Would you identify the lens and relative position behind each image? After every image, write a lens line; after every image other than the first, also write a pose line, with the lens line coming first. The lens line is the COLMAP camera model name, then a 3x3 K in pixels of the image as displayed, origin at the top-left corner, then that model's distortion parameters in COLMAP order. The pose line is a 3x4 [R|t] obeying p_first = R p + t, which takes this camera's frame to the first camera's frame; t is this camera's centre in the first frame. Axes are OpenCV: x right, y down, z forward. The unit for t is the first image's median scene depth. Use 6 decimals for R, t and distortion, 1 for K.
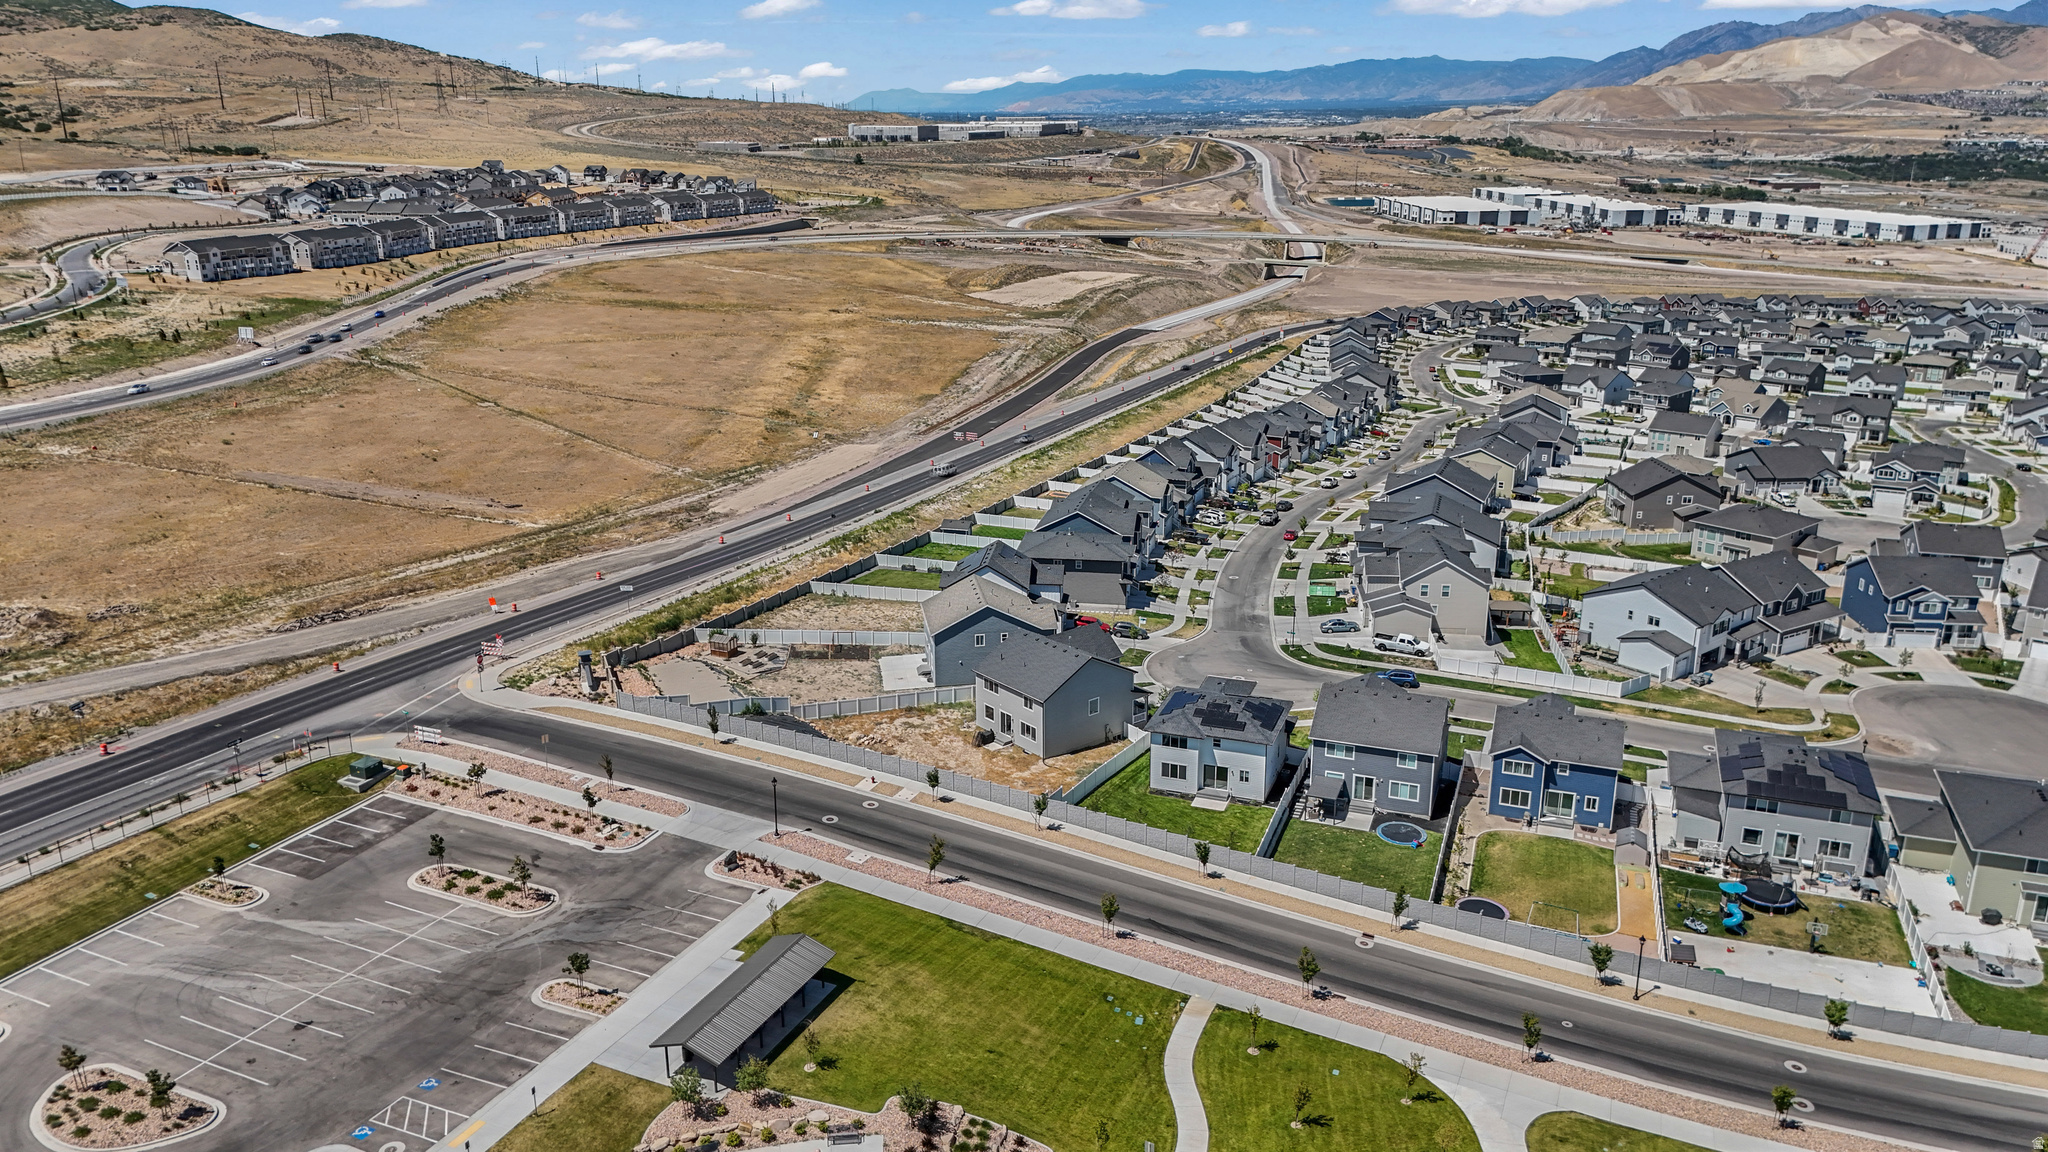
lens RADIAL K [[1509.0, 0, 1024.0], [0, 1509.0, 576.0], [0, 0, 1]] dist [0.101899, -0.112887]
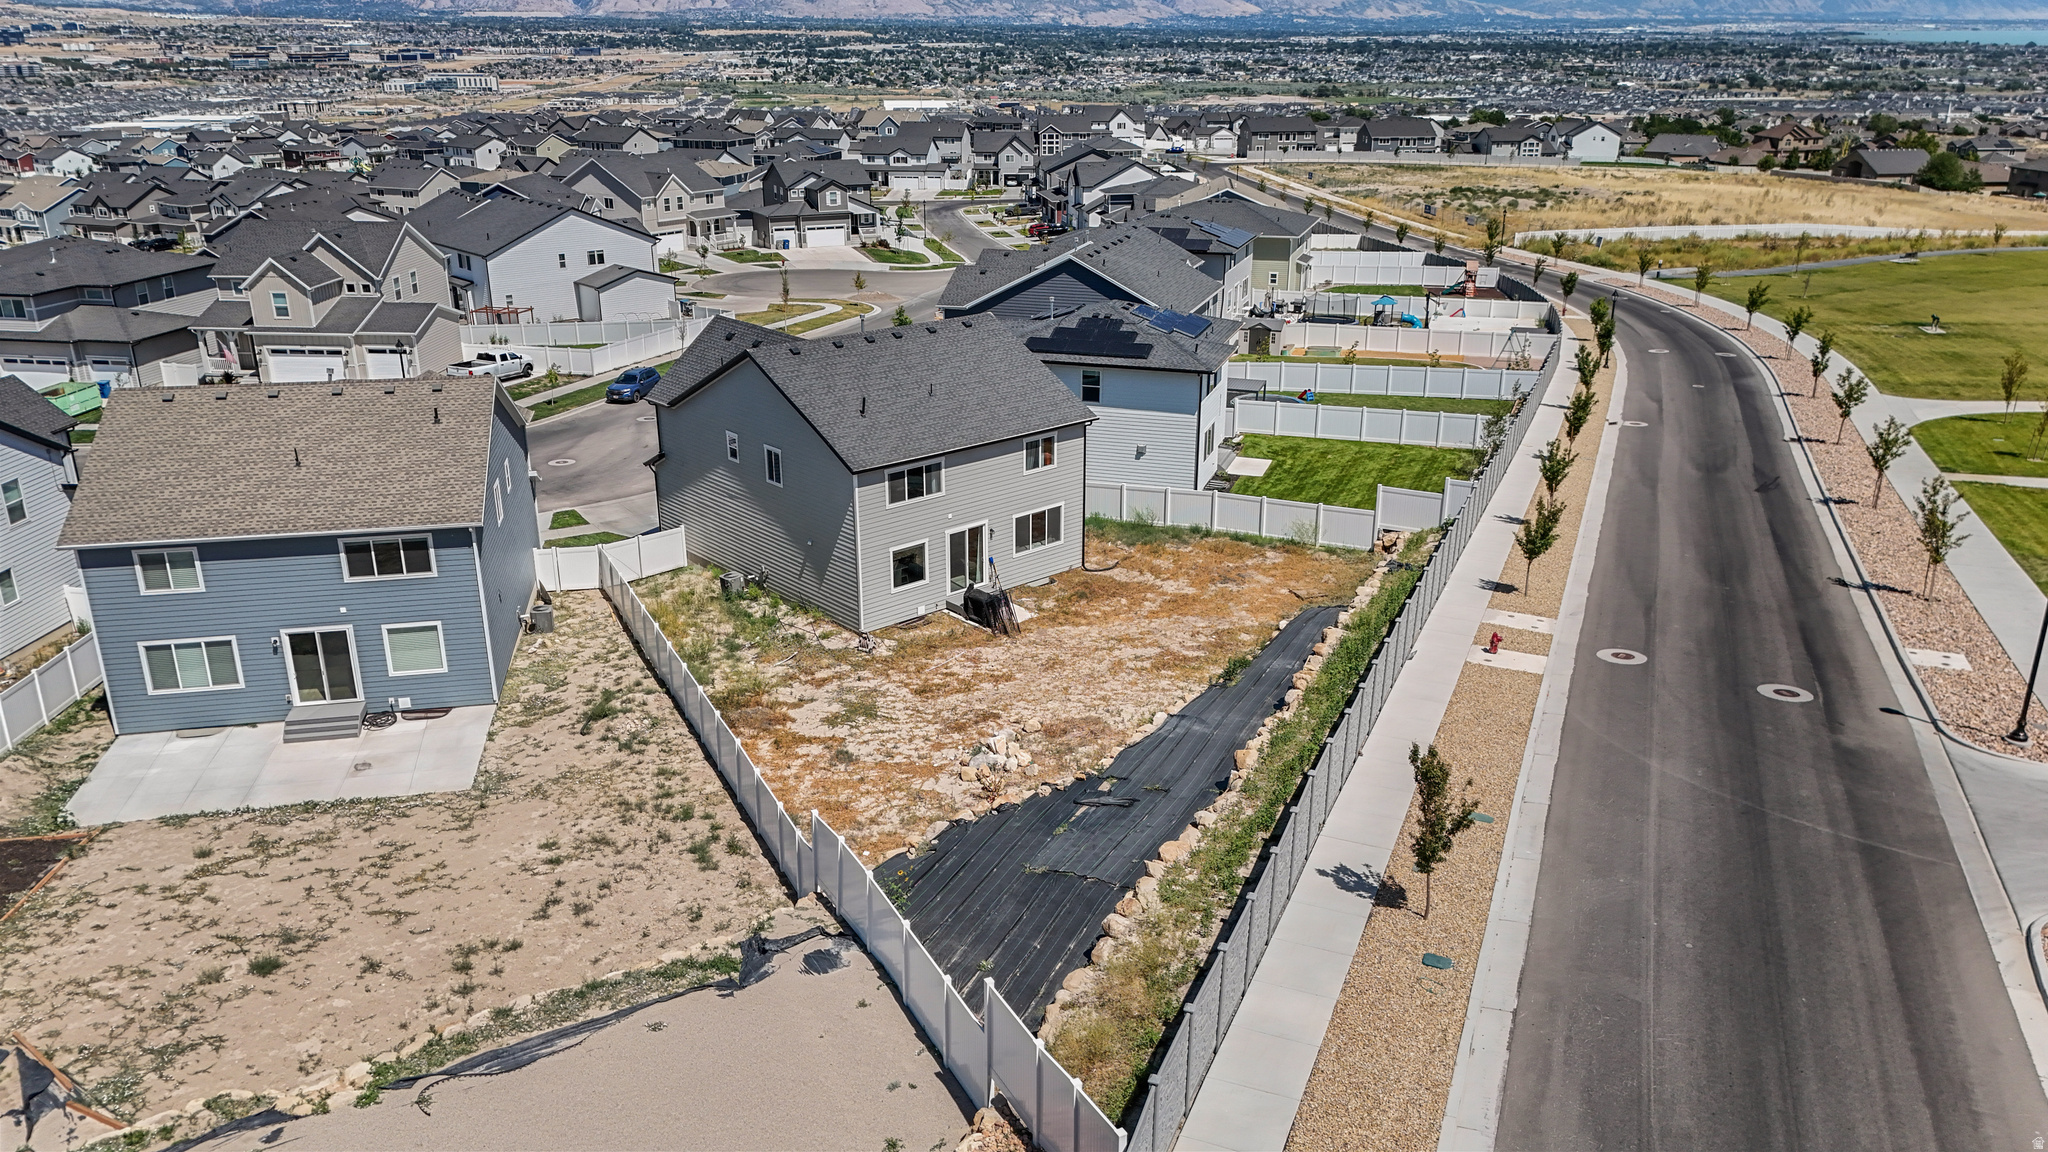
lens RADIAL K [[1509.0, 0, 1024.0], [0, 1509.0, 576.0], [0, 0, 1]] dist [0.101899, -0.112887]
pose [[-0.035527, -0.338207, 0.940401, -0.357598], [0.304007, 0.892742, 0.332552, -0.015445], [-0.952007, 0.297703, 0.071100, 0.960621]]
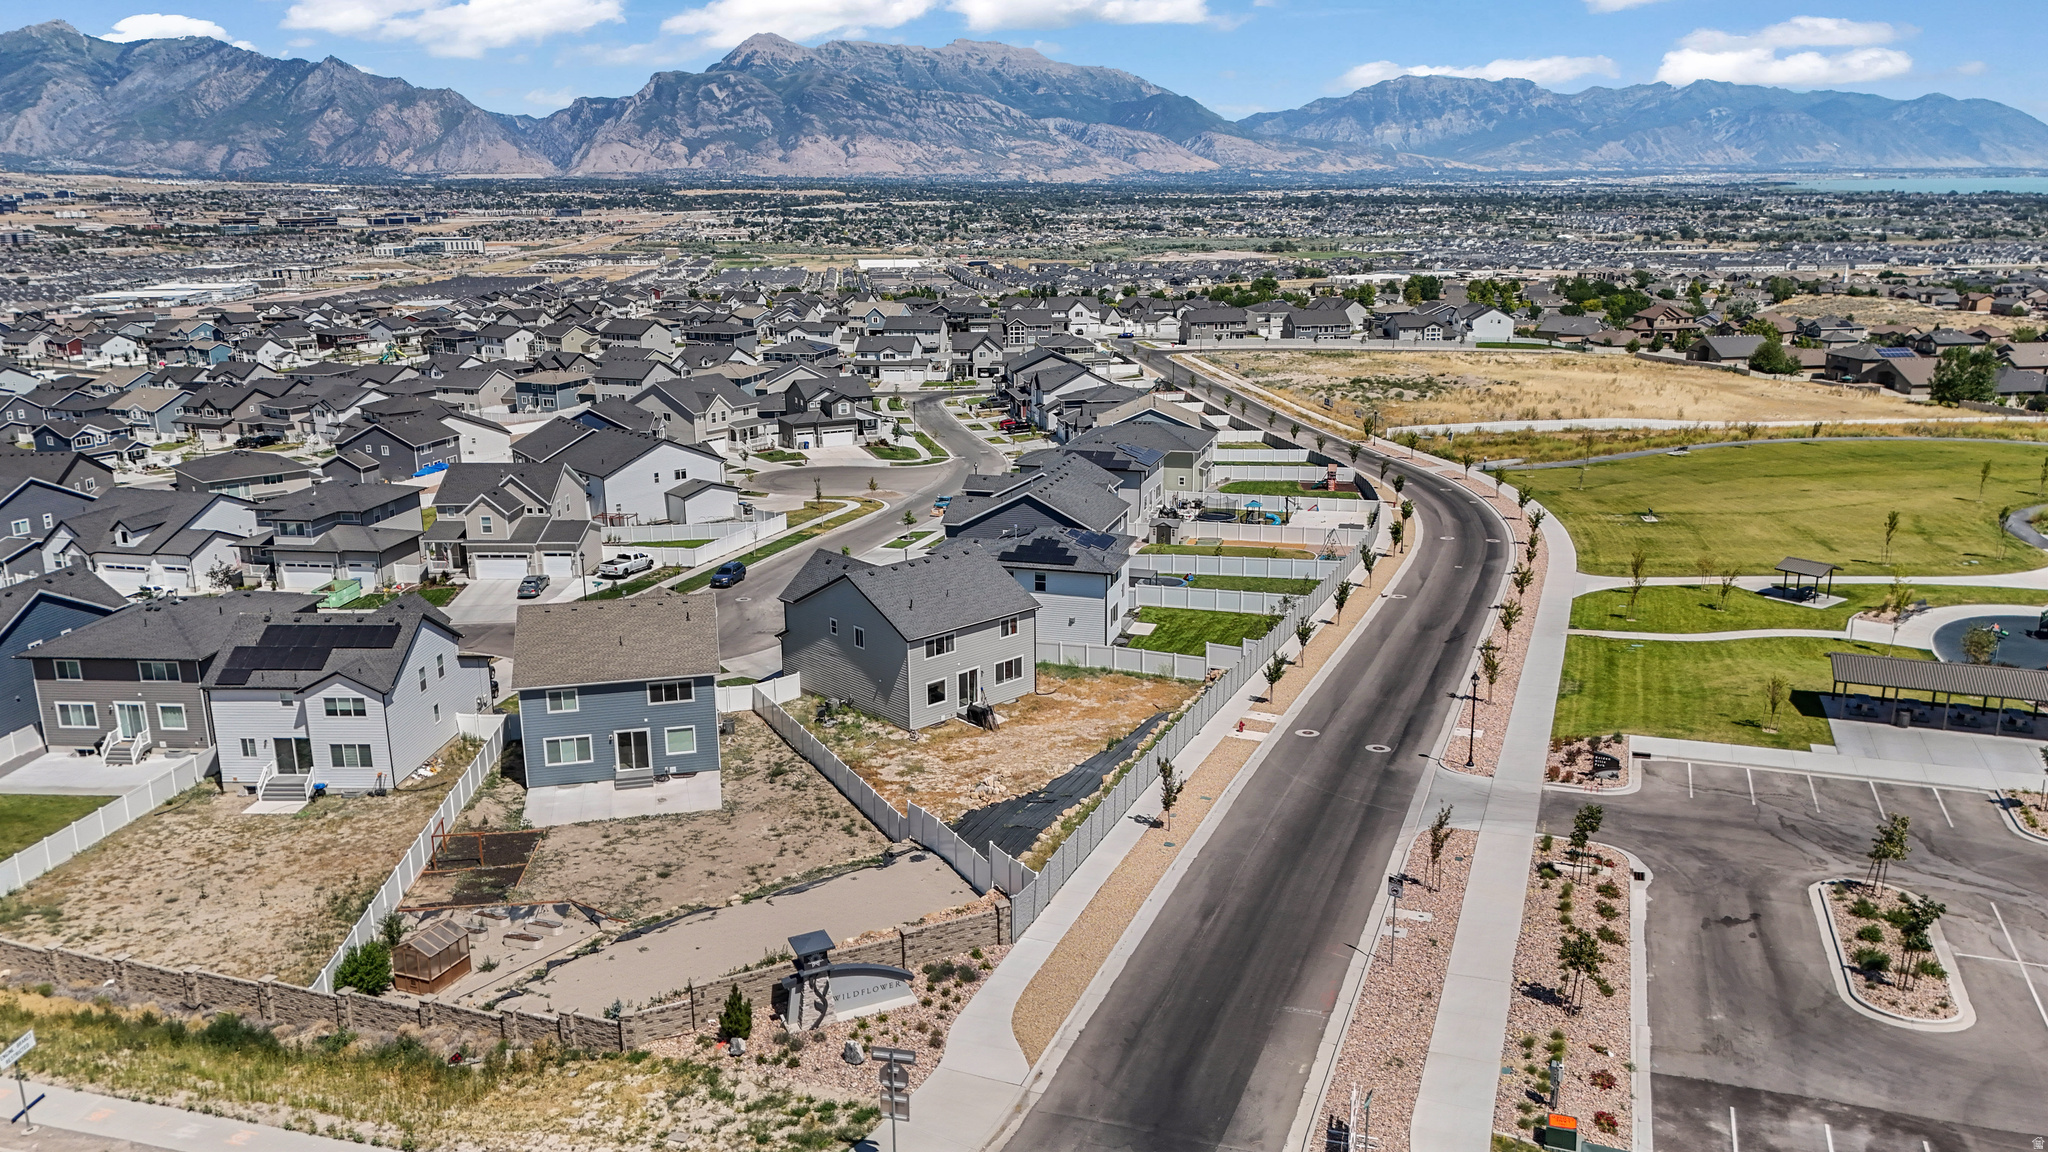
lens RADIAL K [[1509.0, 0, 1024.0], [0, 1509.0, 576.0], [0, 0, 1]] dist [0.101899, -0.112887]
pose [[-0.056412, -0.250277, 0.966529, -0.623845], [0.311942, 0.915189, 0.255189, -0.102672], [-0.948425, 0.315897, 0.026444, 0.943836]]
